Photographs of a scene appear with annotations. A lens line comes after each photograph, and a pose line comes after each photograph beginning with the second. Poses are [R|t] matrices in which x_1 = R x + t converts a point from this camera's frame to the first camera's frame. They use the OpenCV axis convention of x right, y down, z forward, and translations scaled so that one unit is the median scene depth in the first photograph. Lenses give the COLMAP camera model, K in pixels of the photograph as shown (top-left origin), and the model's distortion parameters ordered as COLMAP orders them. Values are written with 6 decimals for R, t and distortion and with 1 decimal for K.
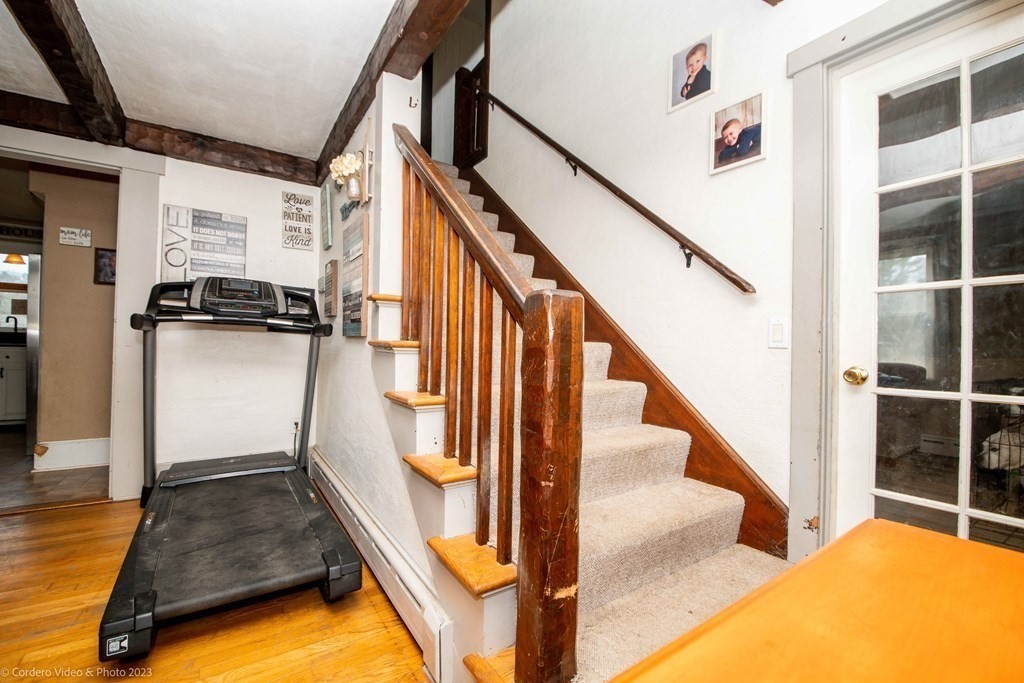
lens RADIAL K [[427.1, 0, 513.2], [0, 427.1, 342.9], [0, 0, 1]] dist [0.026052, -0.024291]
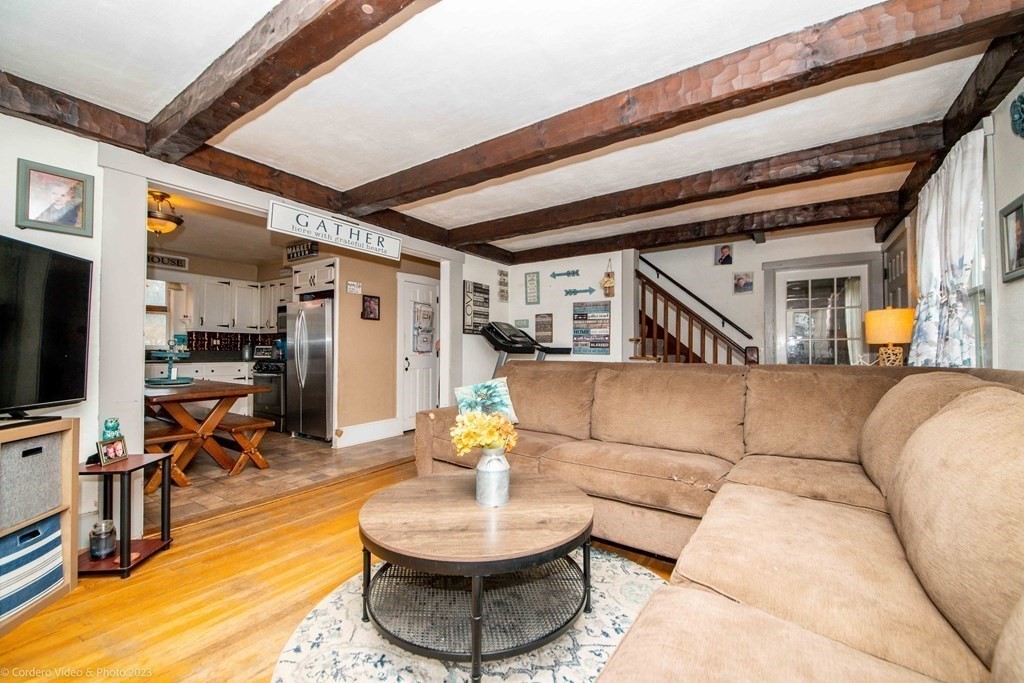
lens RADIAL K [[422.0, 0, 519.8], [0, 422.0, 344.7], [0, 0, 1]] dist [0.025897, -0.022490]
pose [[0.925598, -0.008293, 0.378417, -1.084351], [0.008861, 0.999961, 0.000240, -0.048175], [-0.378404, 0.003131, 0.925635, -0.594736]]
